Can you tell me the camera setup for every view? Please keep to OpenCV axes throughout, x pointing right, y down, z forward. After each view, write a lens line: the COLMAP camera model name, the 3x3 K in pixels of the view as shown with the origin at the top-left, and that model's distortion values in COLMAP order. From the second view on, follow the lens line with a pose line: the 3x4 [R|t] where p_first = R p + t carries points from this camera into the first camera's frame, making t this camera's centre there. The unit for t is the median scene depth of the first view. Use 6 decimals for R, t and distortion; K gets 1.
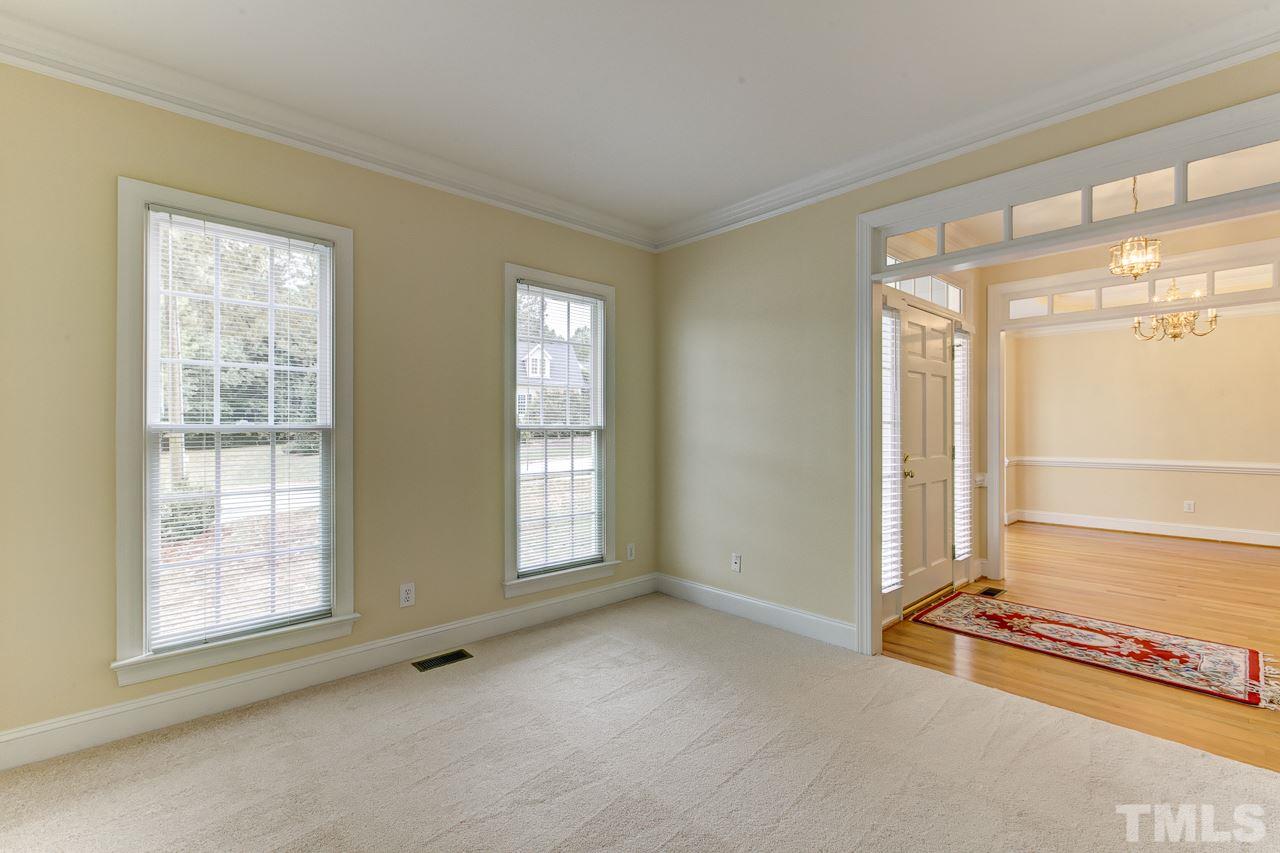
lens RADIAL K [[562.2, 0, 636.6], [0, 562.2, 423.0], [0, 0, 1]] dist [0.023002, -0.008520]
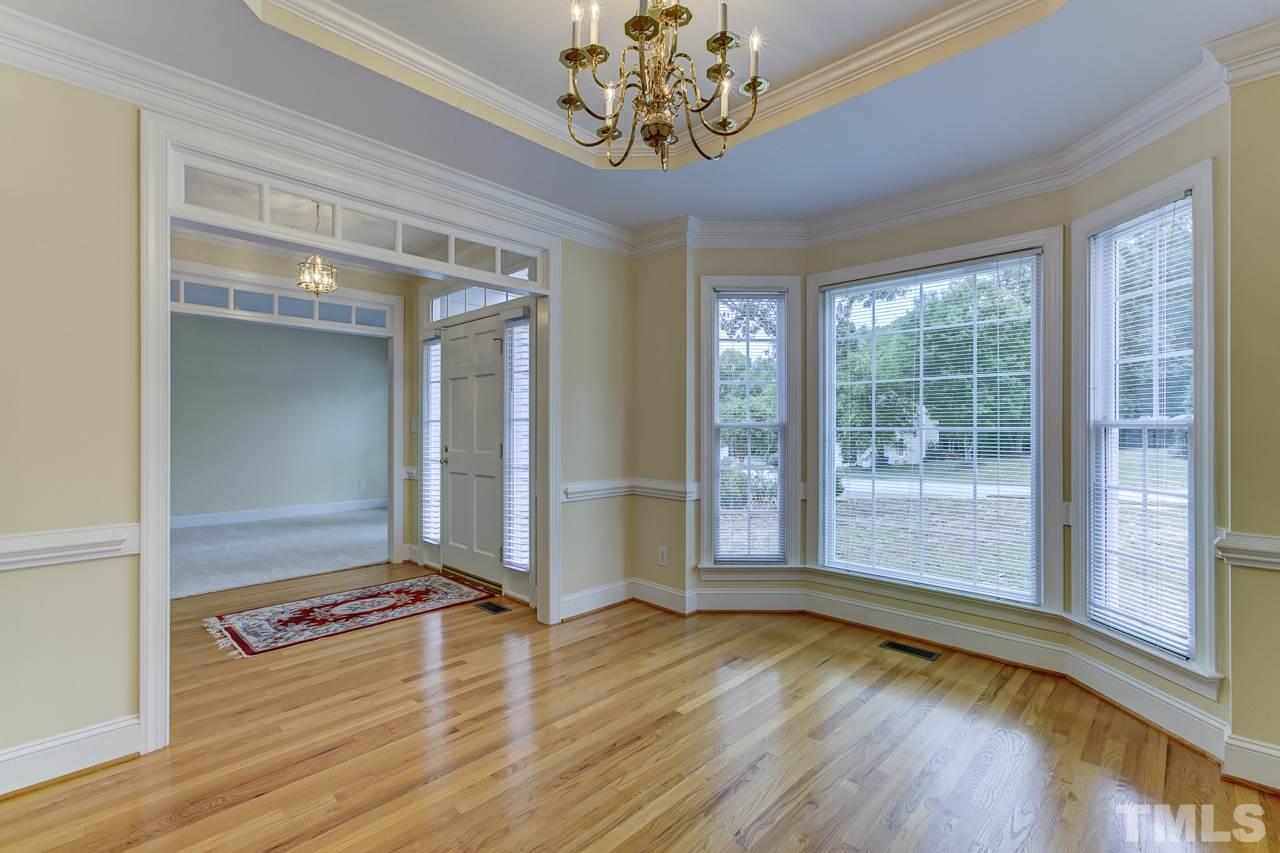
lens RADIAL K [[562.2, 0, 636.6], [0, 562.2, 423.0], [0, 0, 1]] dist [0.023002, -0.008520]
pose [[0.049315, -0.004892, -0.998771, 1.868661], [0.012251, 0.999916, -0.004292, 0.014230], [0.998708, -0.012024, 0.049371, 1.447066]]
